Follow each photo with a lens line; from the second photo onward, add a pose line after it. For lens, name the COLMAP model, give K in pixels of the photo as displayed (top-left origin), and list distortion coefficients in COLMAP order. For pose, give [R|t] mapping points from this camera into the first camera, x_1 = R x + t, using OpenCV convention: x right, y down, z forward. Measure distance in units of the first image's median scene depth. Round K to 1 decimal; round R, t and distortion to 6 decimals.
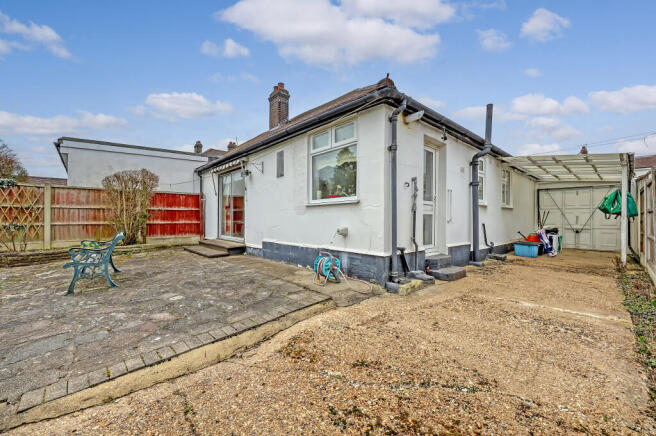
lens RADIAL K [[263.7, 0, 325.6], [0, 263.7, 216.9], [0, 0, 1]] dist [-0.000050, 0.000125]
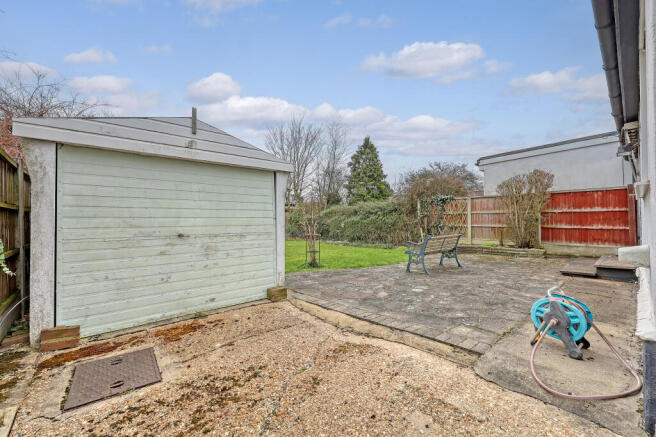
lens RADIAL K [[263.7, 0, 326.3], [0, 263.7, 218.9], [0, 0, 1]] dist [-0.000050, 0.000125]
pose [[-0.043872, -0.005604, -0.999021, 0.623580], [0.003410, 0.999978, -0.005759, -0.005523], [0.999031, -0.003660, -0.043852, 0.635582]]
